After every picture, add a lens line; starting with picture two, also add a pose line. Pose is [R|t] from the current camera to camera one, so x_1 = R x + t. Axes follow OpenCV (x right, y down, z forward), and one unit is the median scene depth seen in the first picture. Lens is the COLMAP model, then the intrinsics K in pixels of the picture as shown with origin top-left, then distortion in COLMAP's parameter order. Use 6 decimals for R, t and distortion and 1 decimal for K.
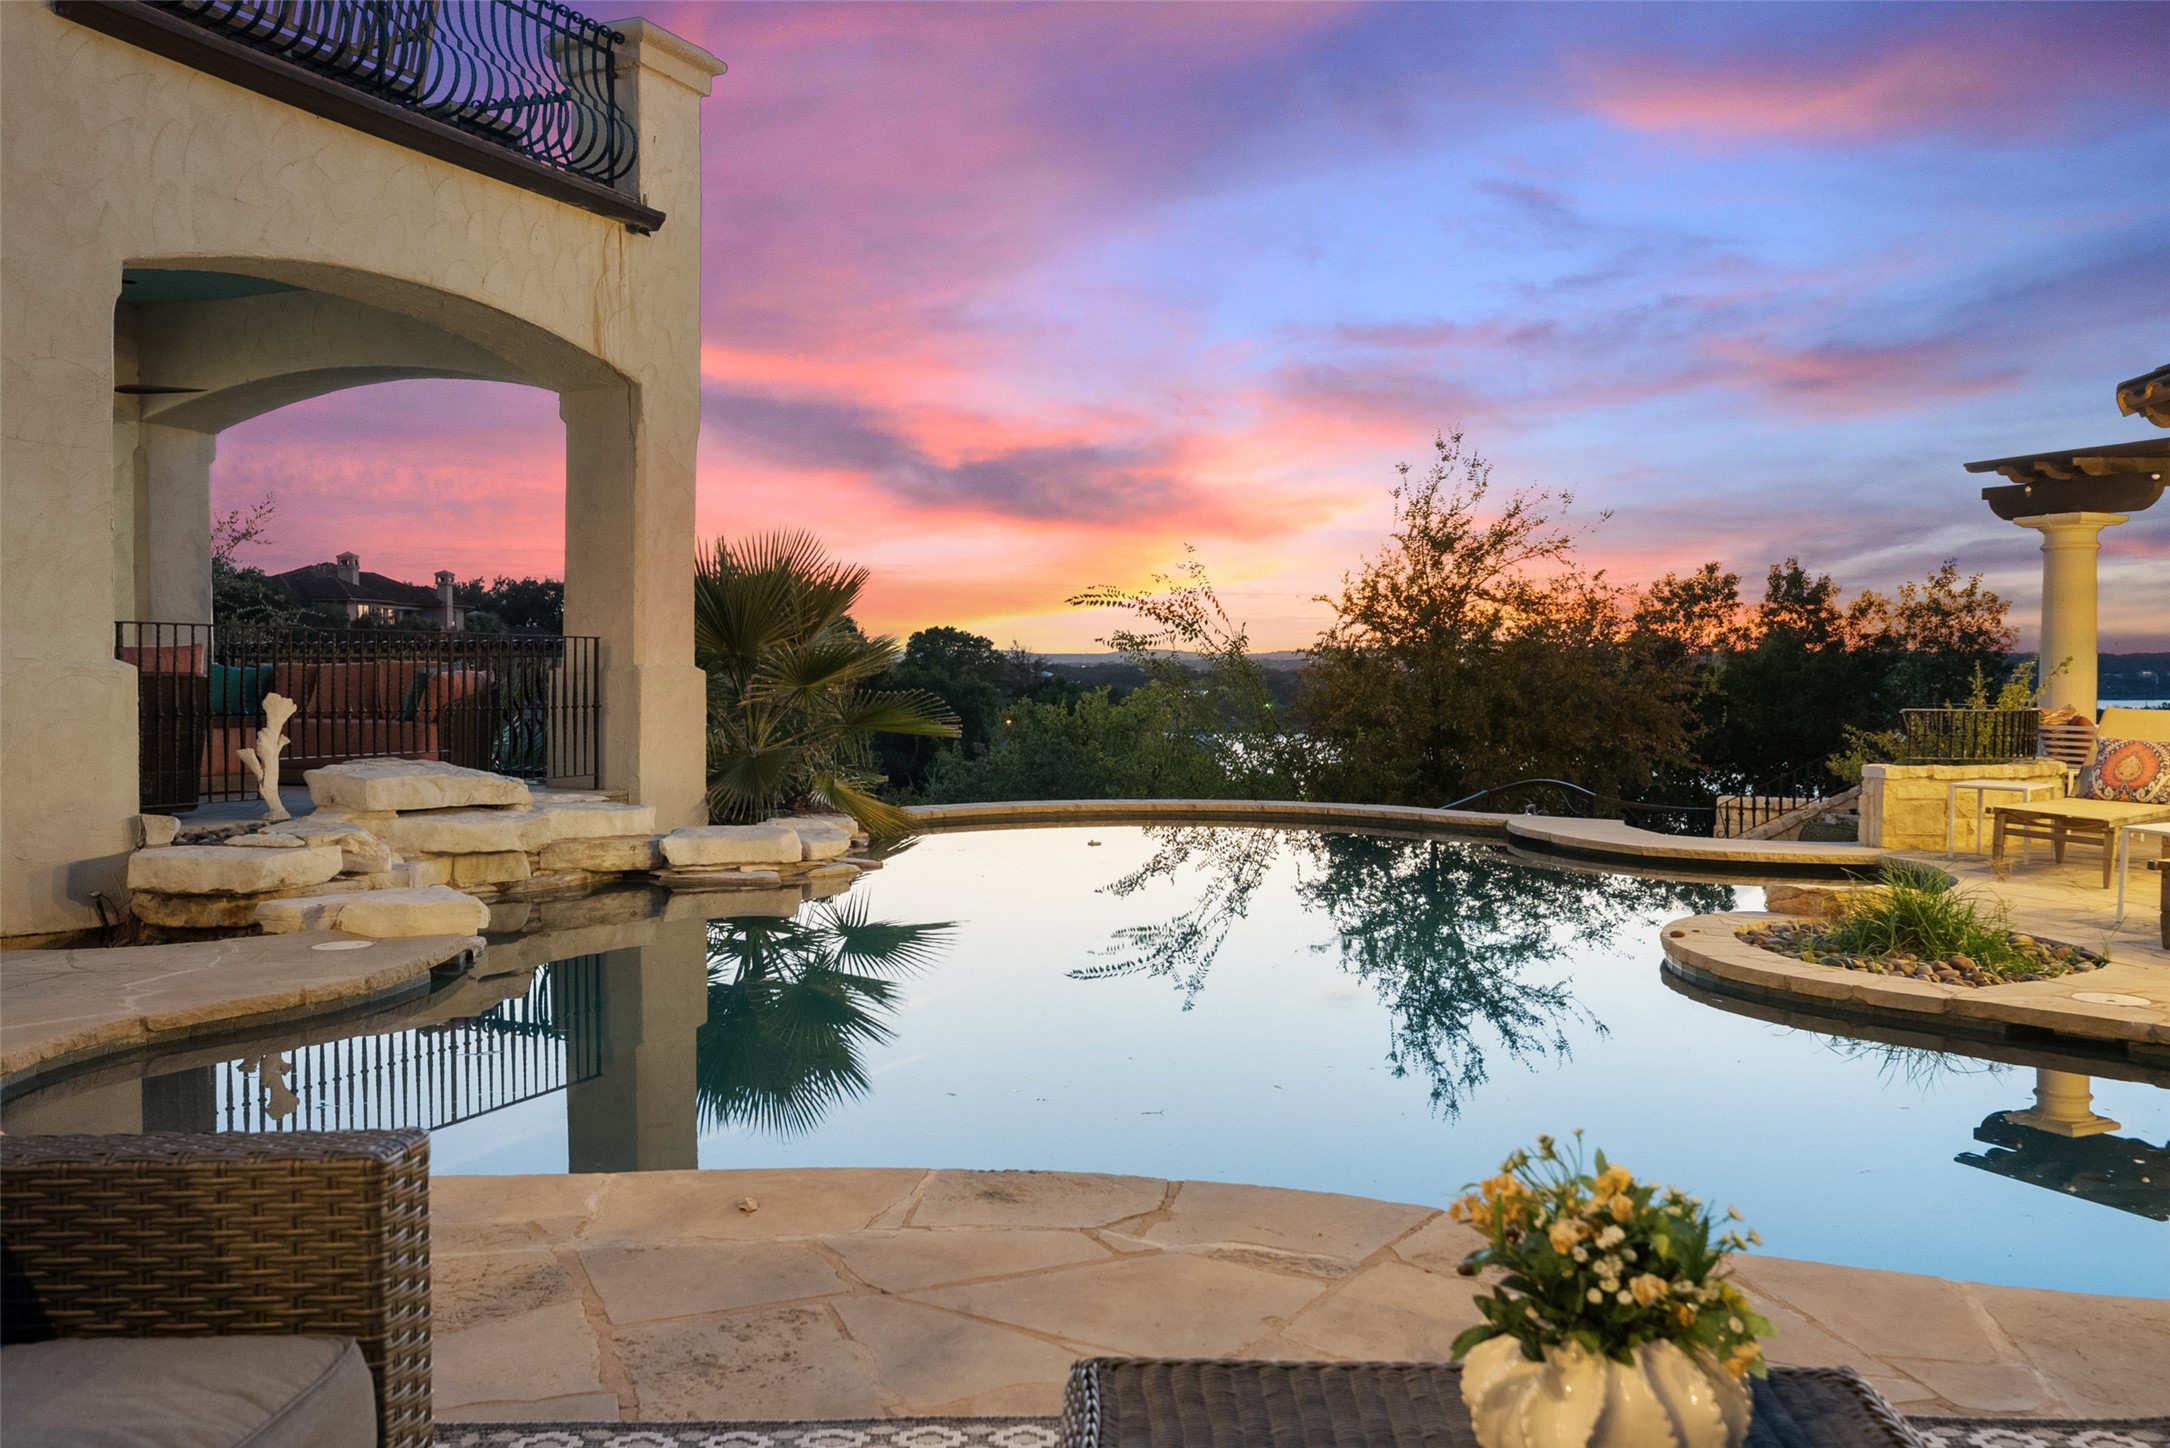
lens RADIAL K [[1875.1, 0, 1086.6], [0, 1875.1, 726.1], [0, 0, 1]] dist [-0.005504, -0.014088]
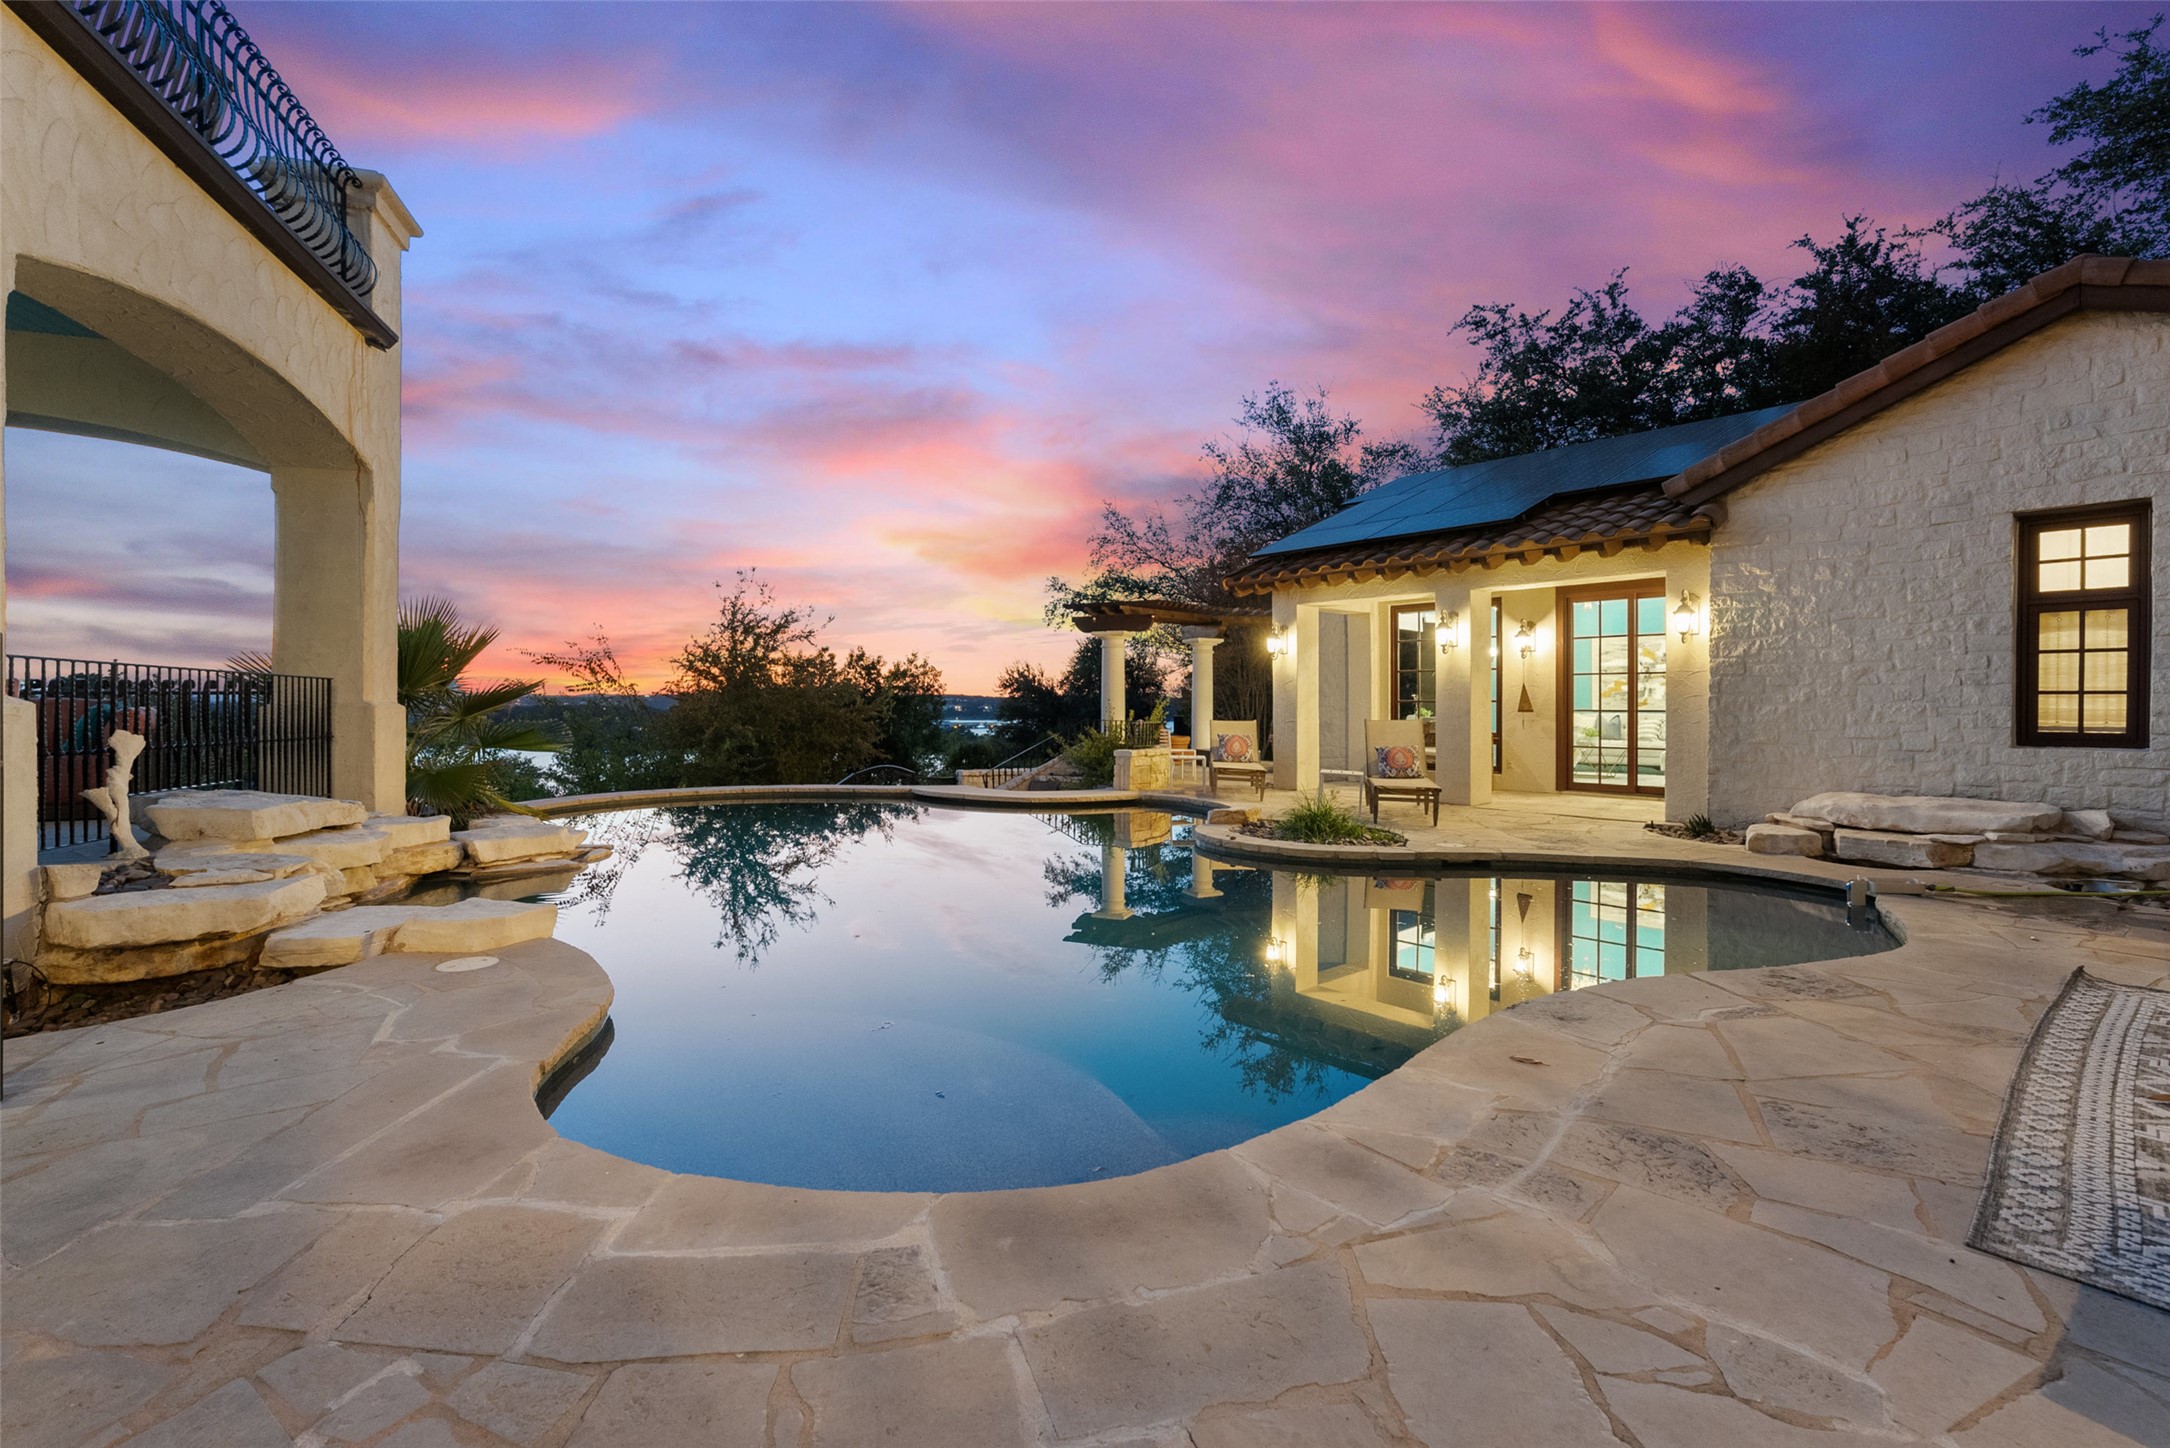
lens RADIAL K [[990.7, 0, 1083.6], [0, 990.7, 710.6], [0, 0, 1]] dist [-0.006133, 0.003008]
pose [[0.738337, -0.007689, 0.674388, -0.335028], [0.024060, 0.999599, -0.014944, -0.006380], [-0.674003, 0.027259, 0.738225, 0.224026]]
